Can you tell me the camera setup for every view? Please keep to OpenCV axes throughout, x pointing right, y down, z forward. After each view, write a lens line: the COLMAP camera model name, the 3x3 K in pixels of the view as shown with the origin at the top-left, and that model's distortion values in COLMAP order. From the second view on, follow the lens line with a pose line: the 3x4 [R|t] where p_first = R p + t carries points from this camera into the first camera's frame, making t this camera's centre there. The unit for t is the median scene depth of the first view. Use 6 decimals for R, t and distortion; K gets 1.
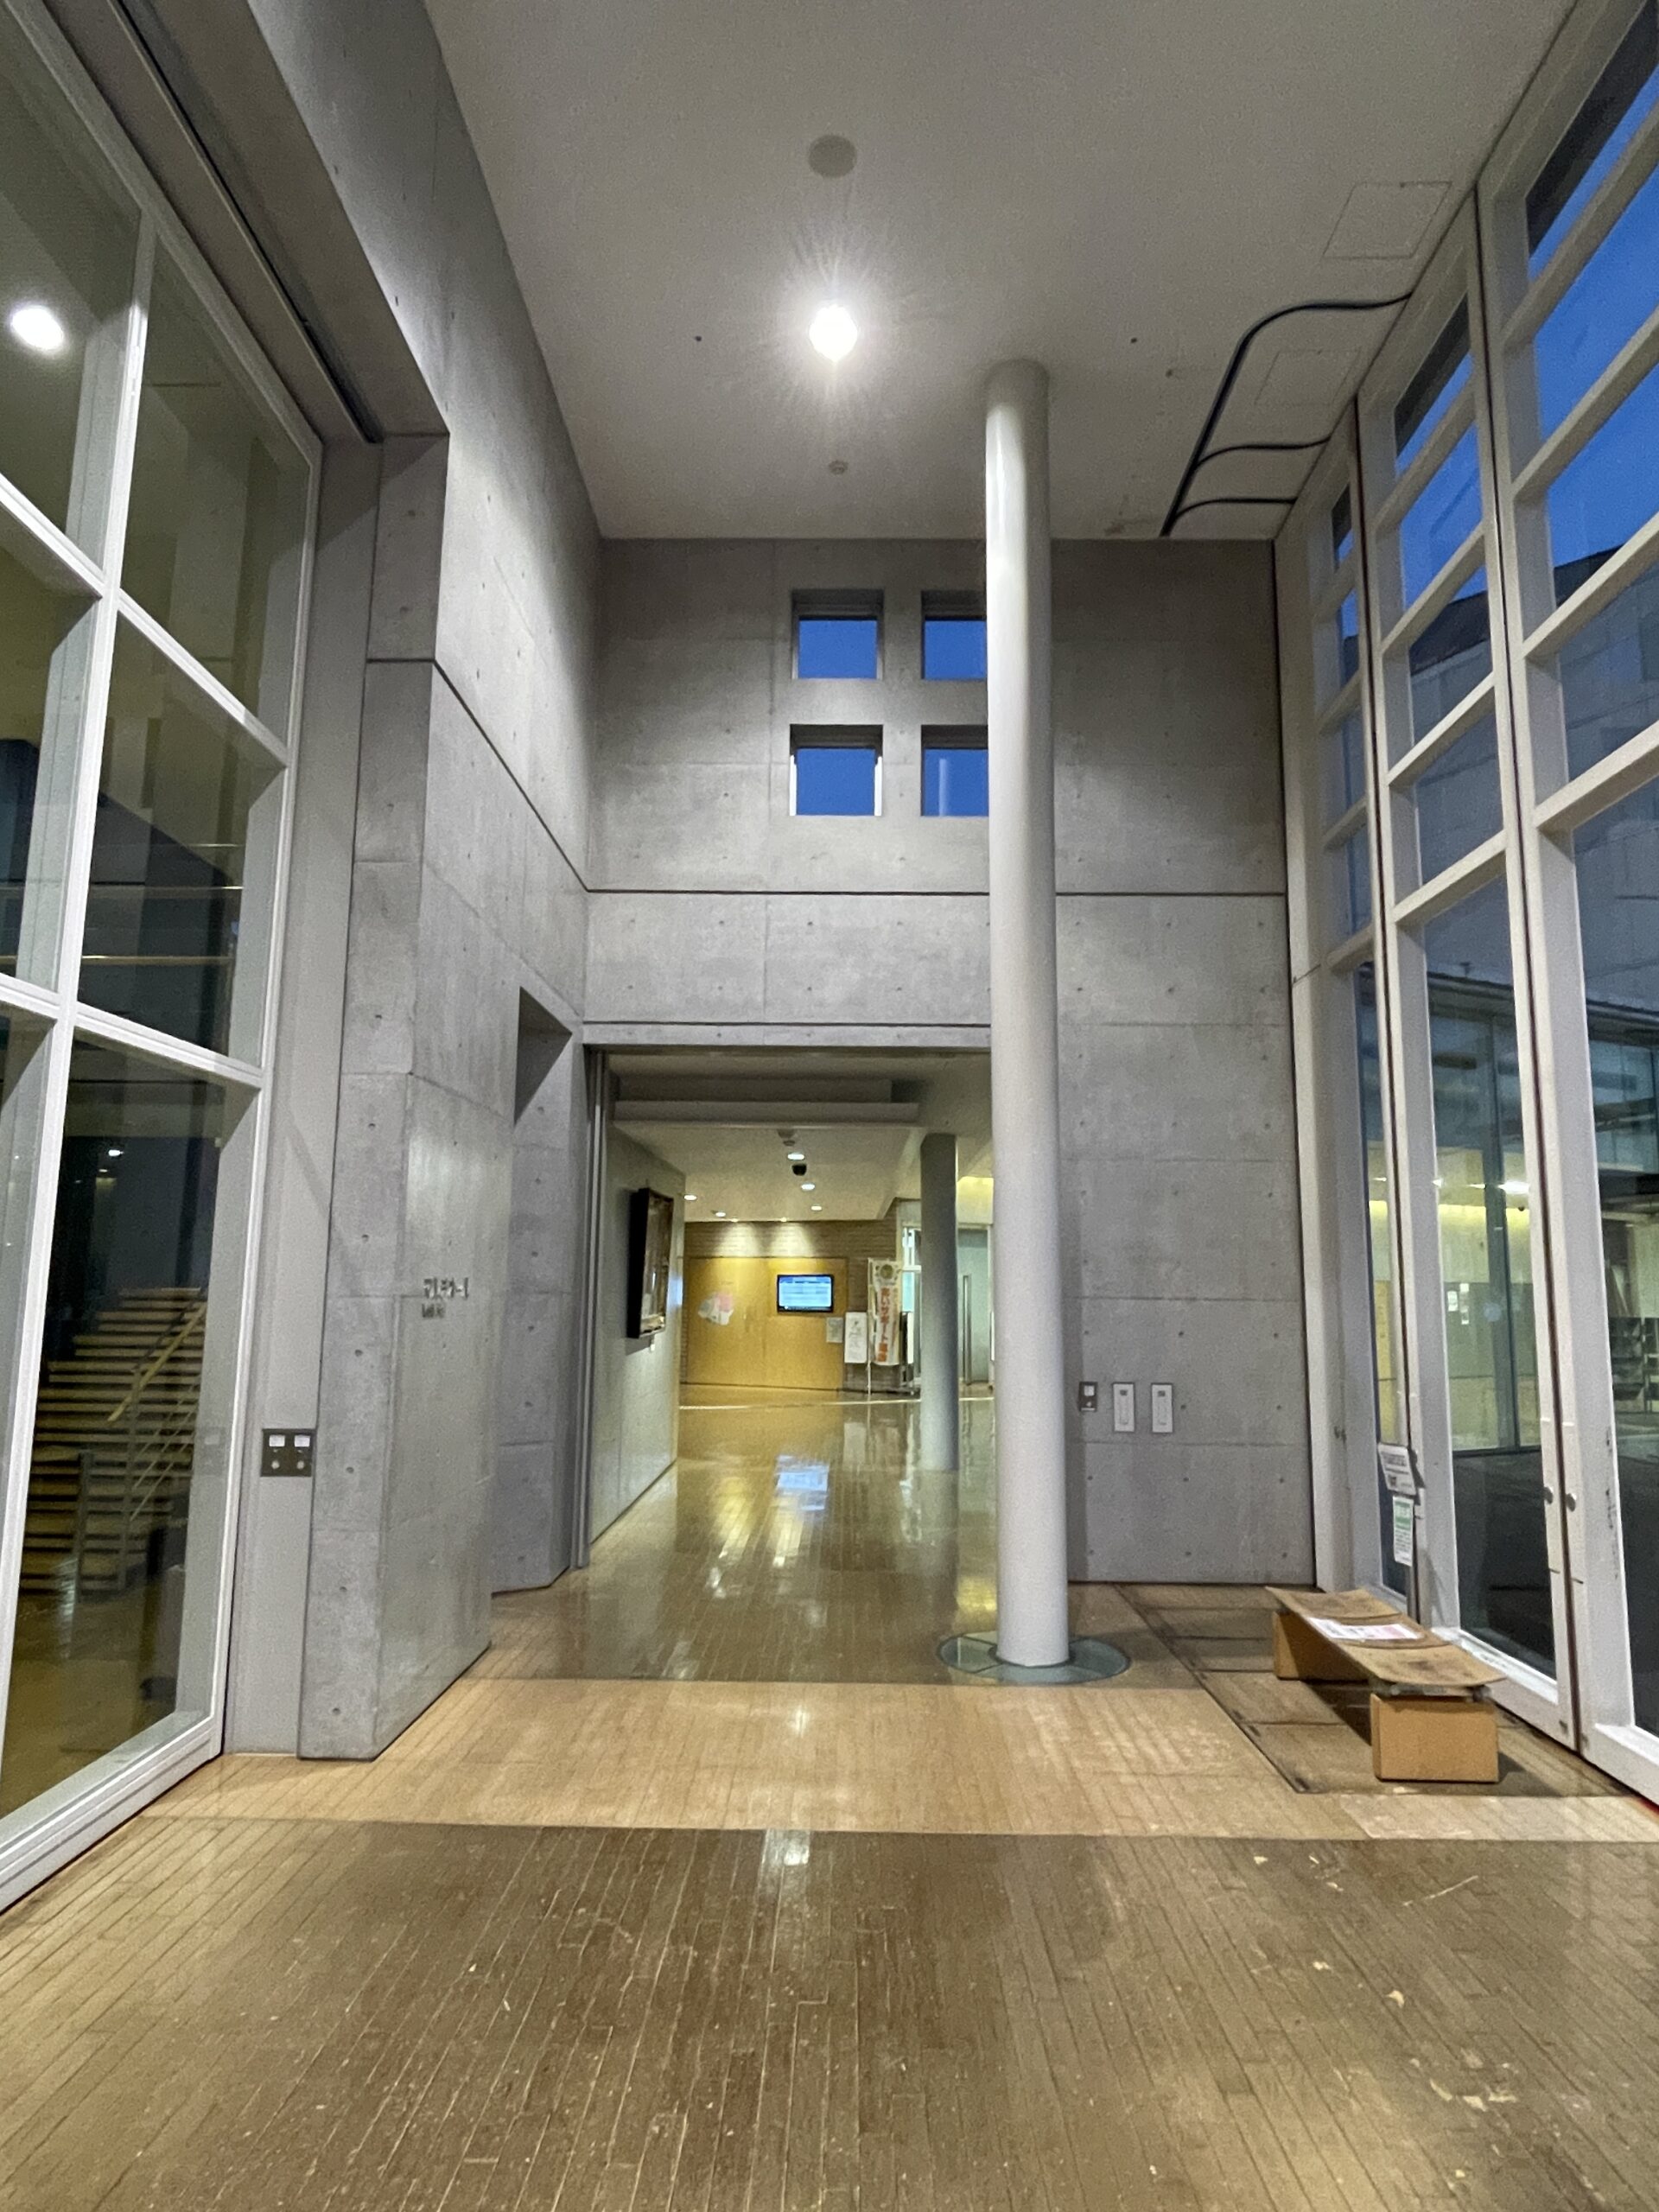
lens RADIAL K [[1339.4, 0, 839.6], [0, 1339.4, 1103.9], [0, 0, 1]] dist [0.002293, -0.009087]
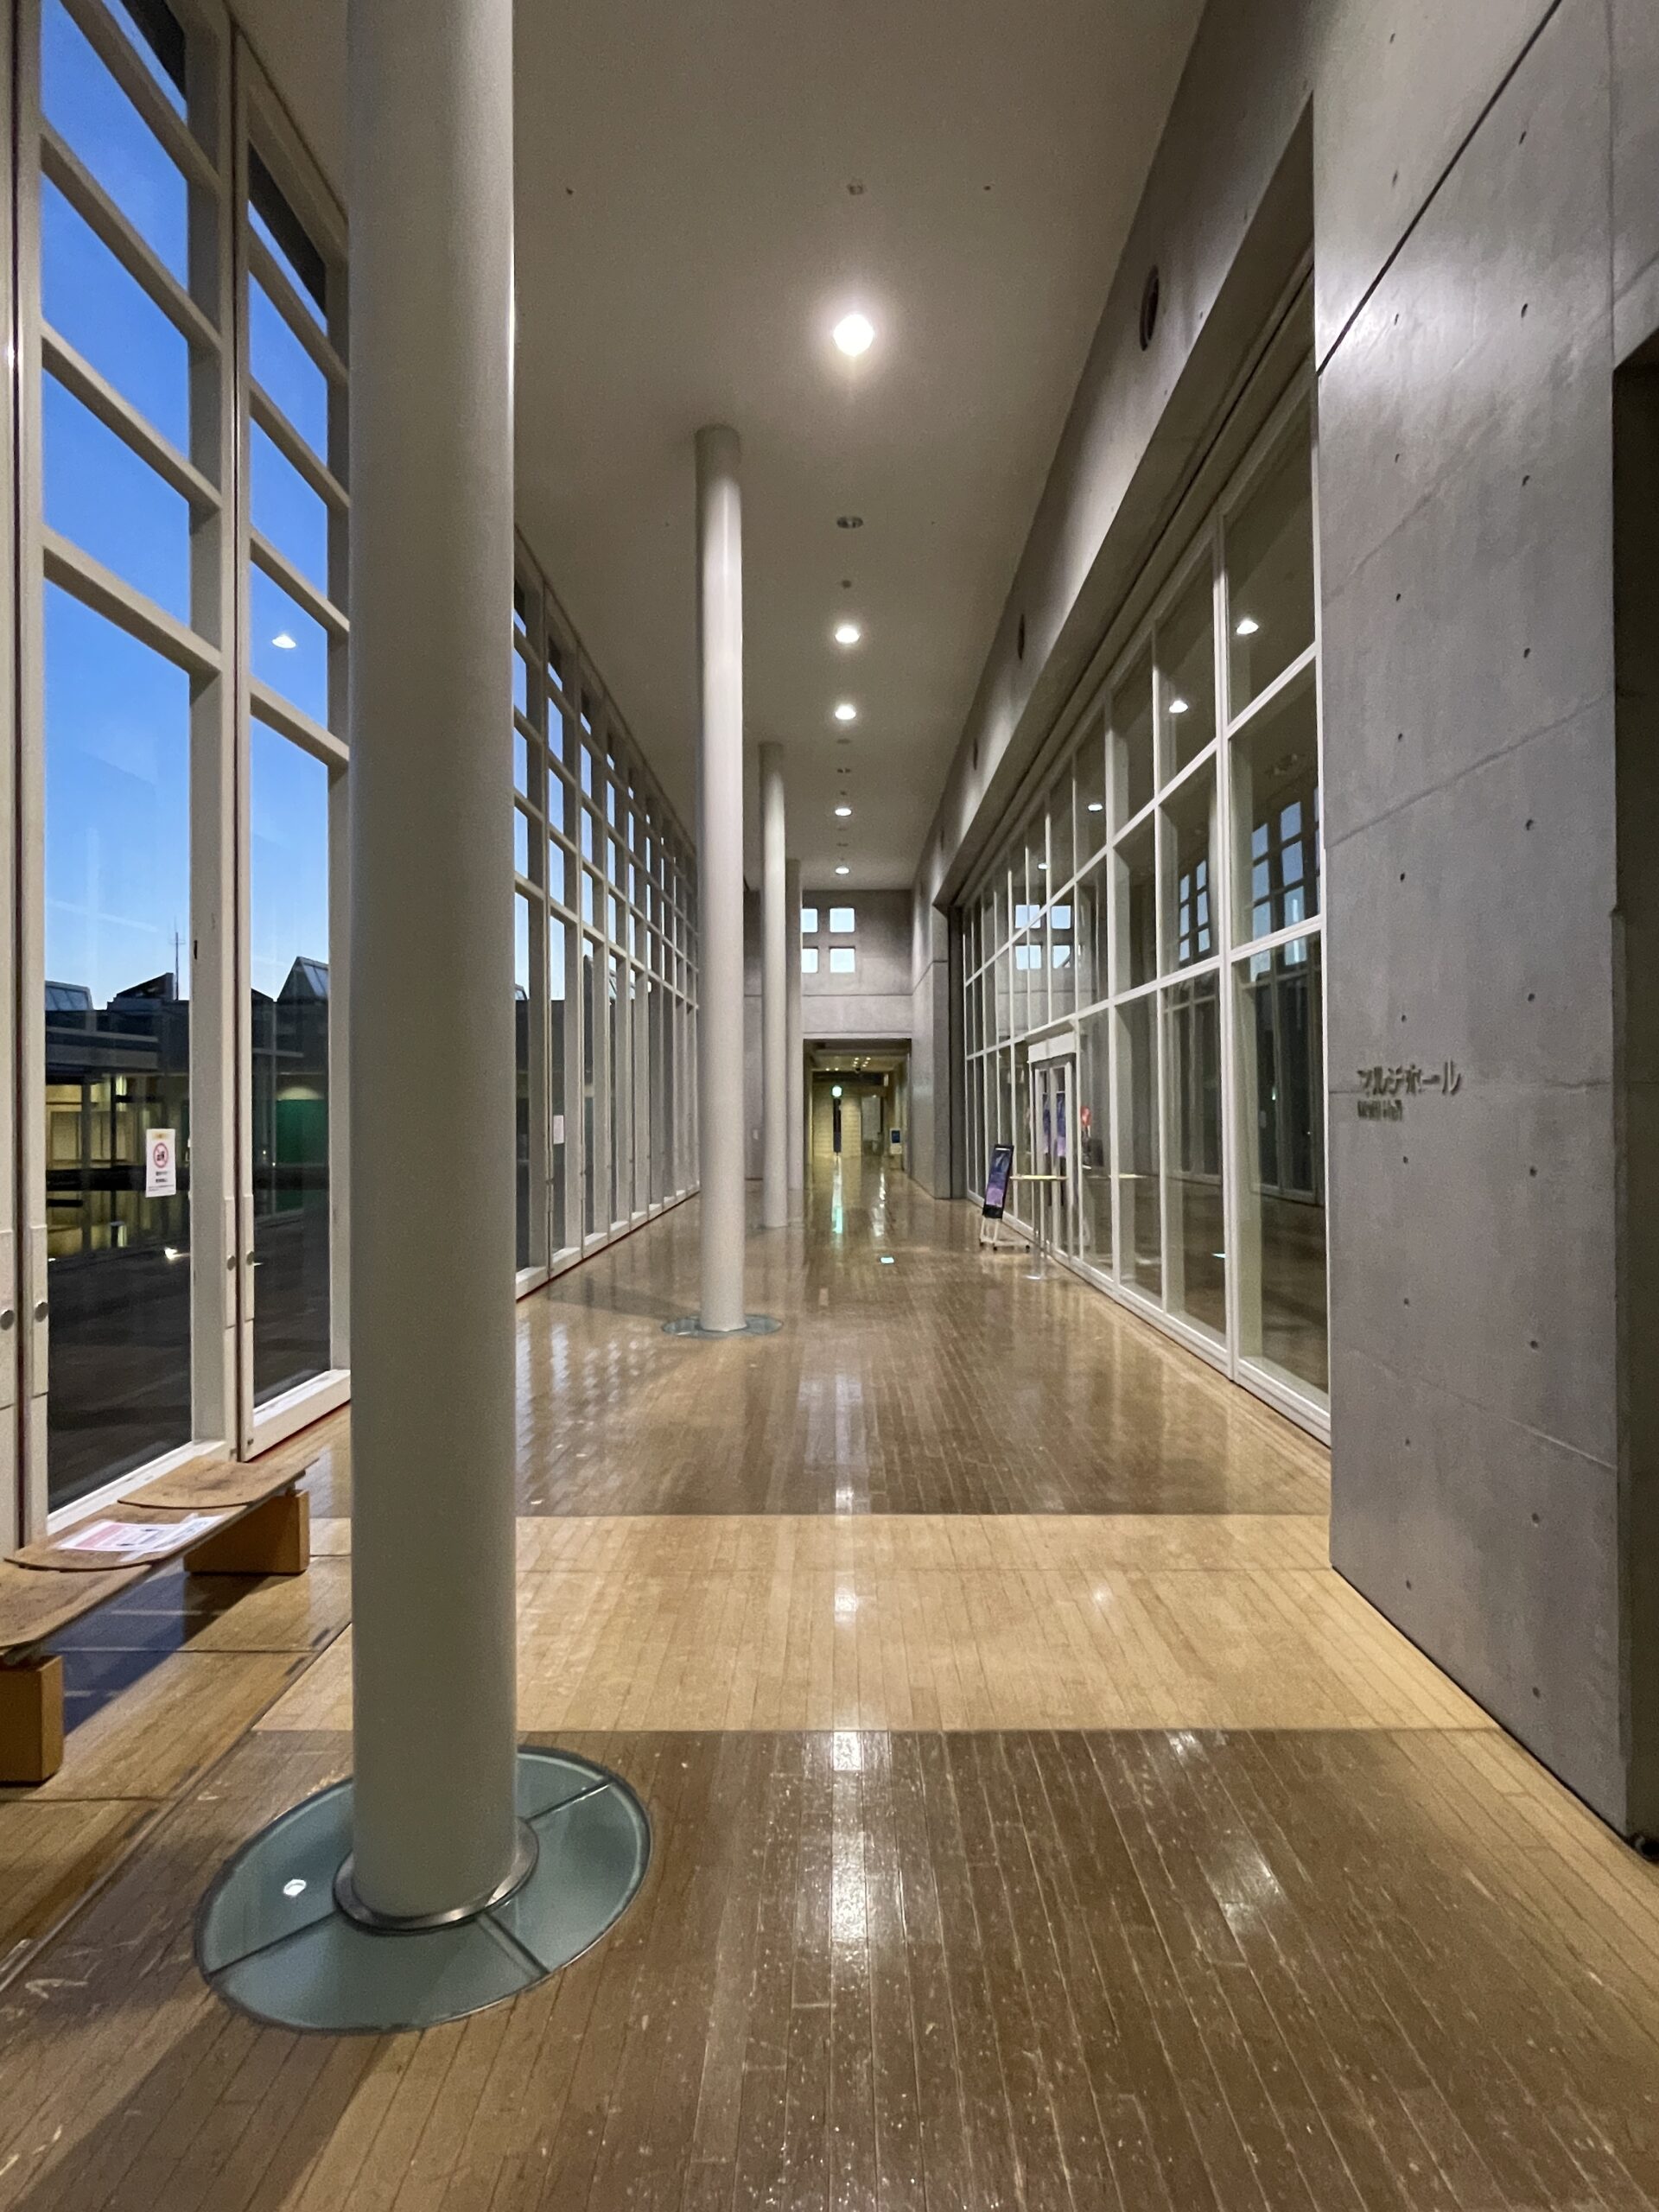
lens RADIAL K [[1145.2, 0, 847.2], [0, 1145.2, 1106.9], [0, 0, 1]] dist [0.003034, -0.000282]
pose [[-0.999871, -0.007156, -0.014365, 0.013138], [-0.005070, 0.990101, -0.140265, 0.212074], [0.015227, -0.140174, -0.990010, 1.417688]]
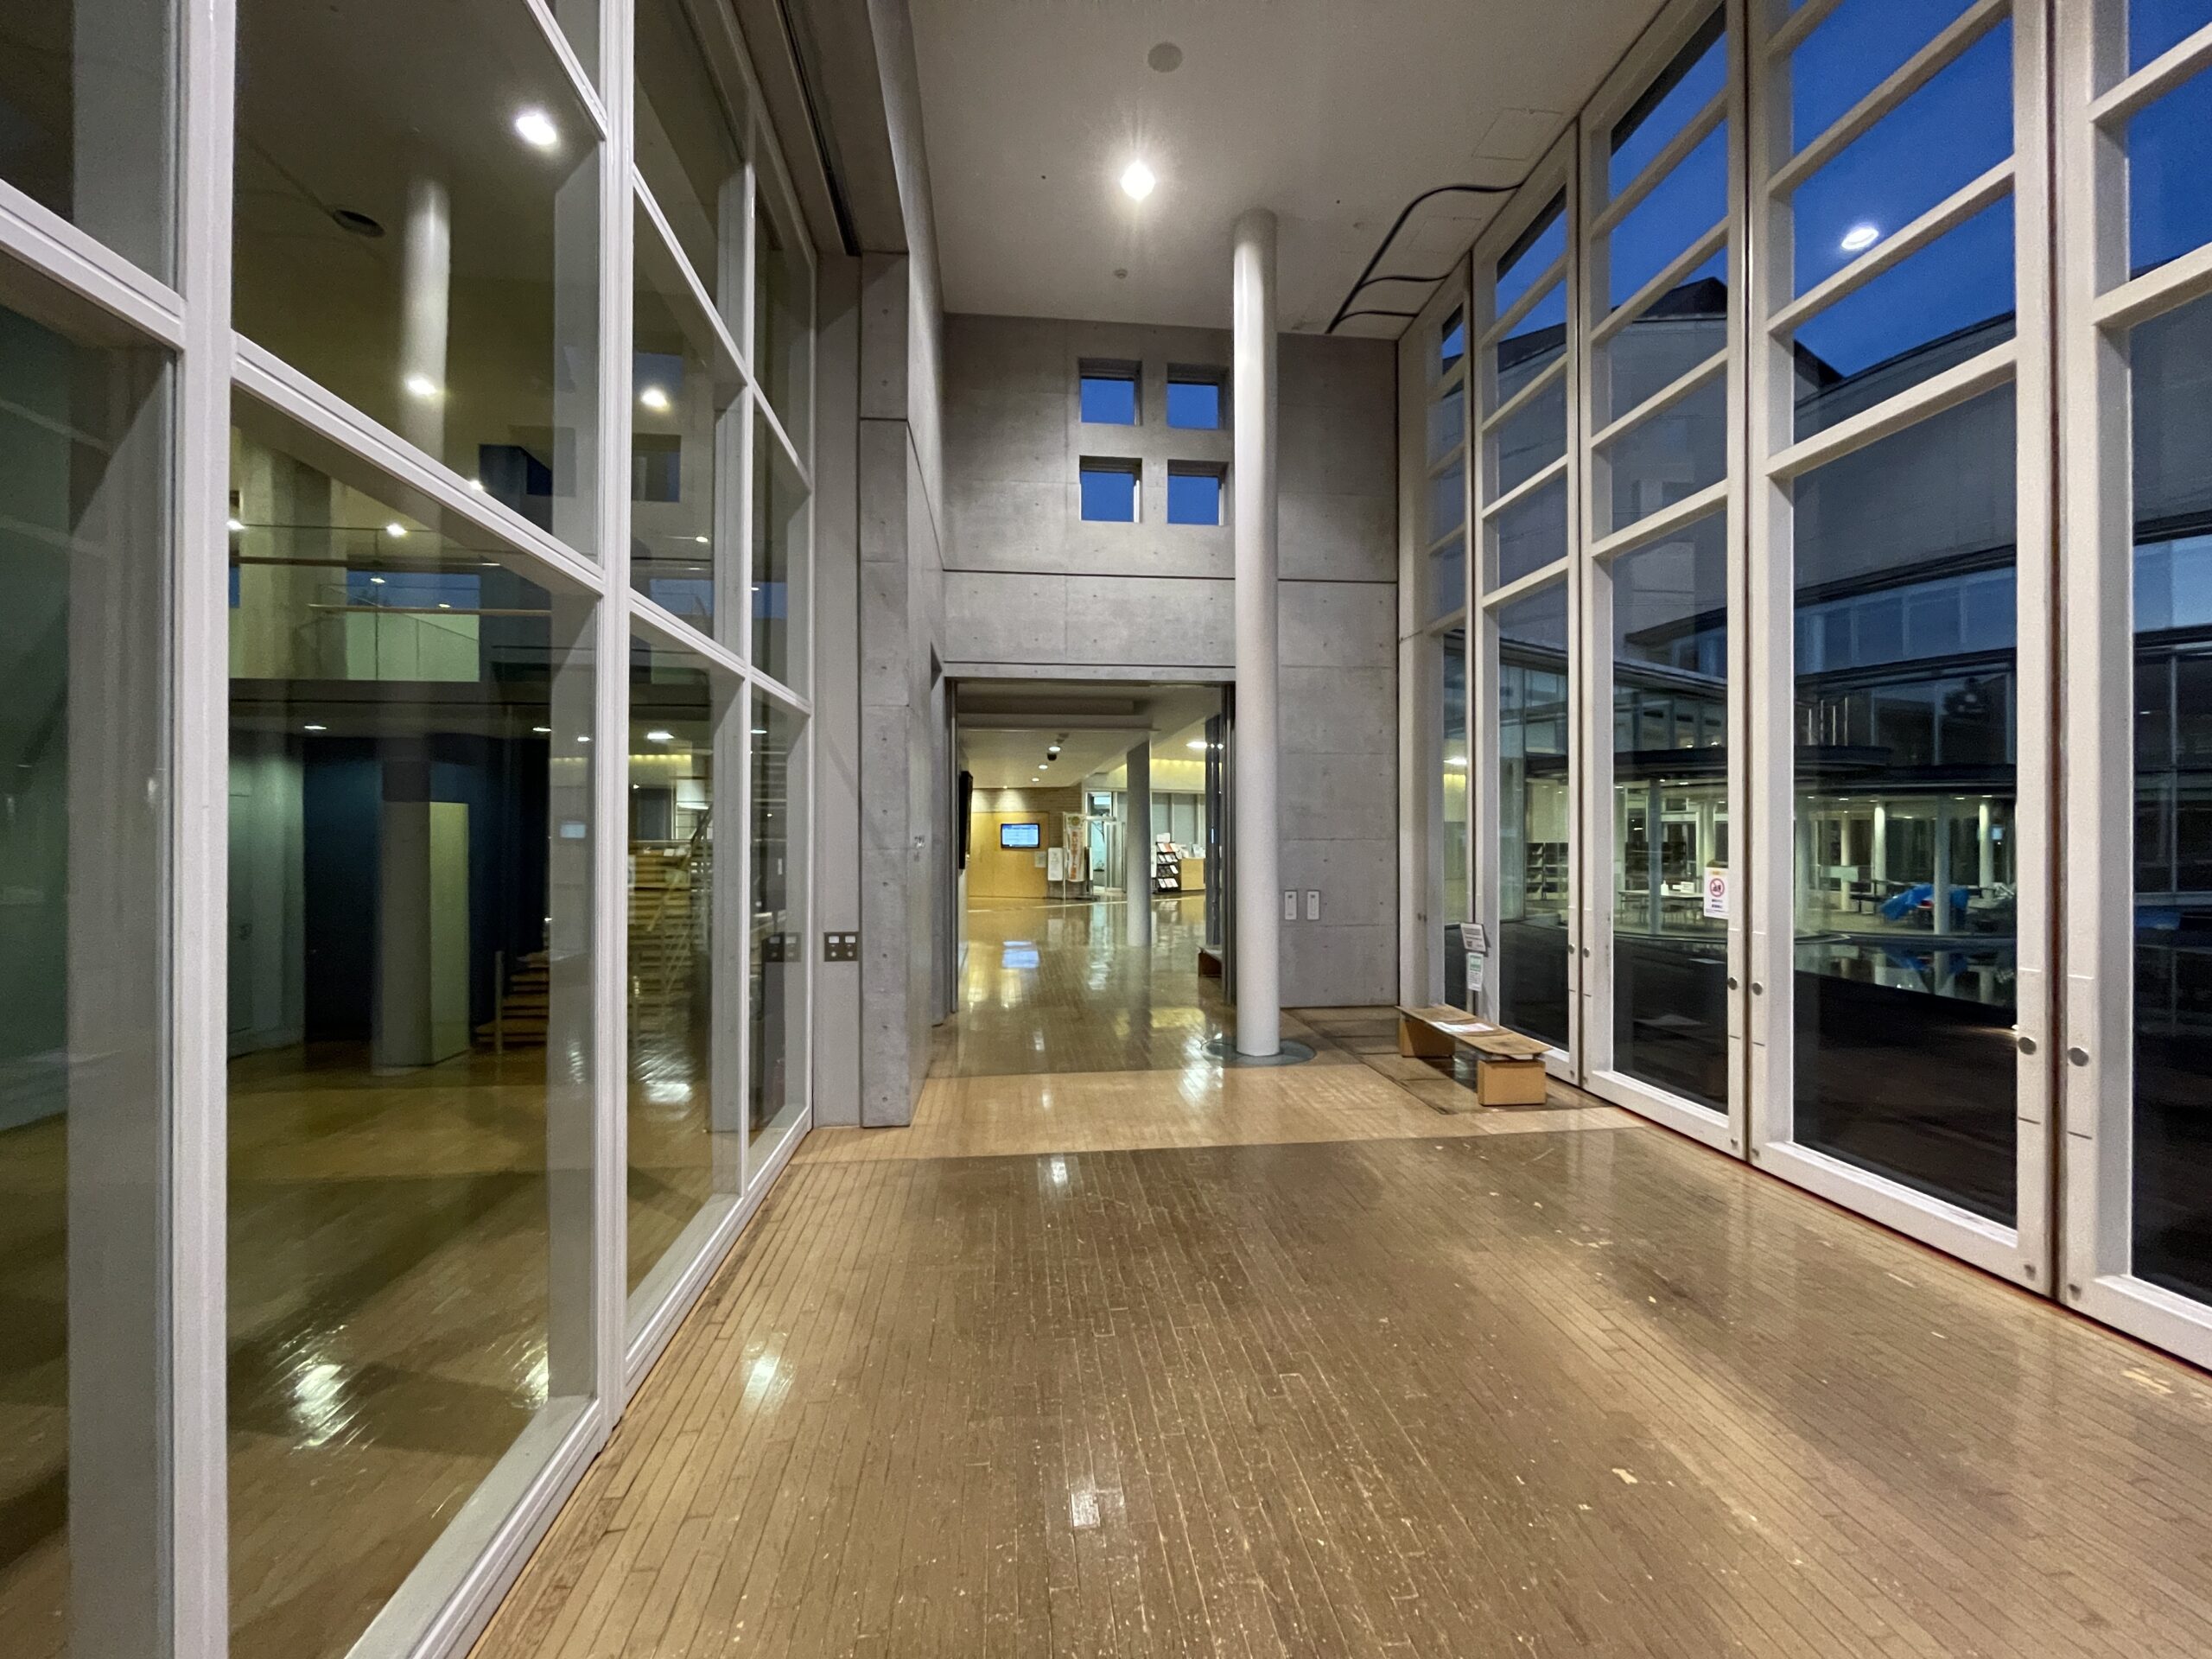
lens RADIAL K [[912.4, 0, 1119.8], [0, 912.4, 840.2], [0, 0, 1]] dist [-0.002990, -0.000576]
pose [[0.991442, -0.014534, 0.129735, -0.175761], [-0.004918, 0.988920, 0.148371, -0.020921], [-0.130454, -0.147739, 0.980385, -0.065547]]
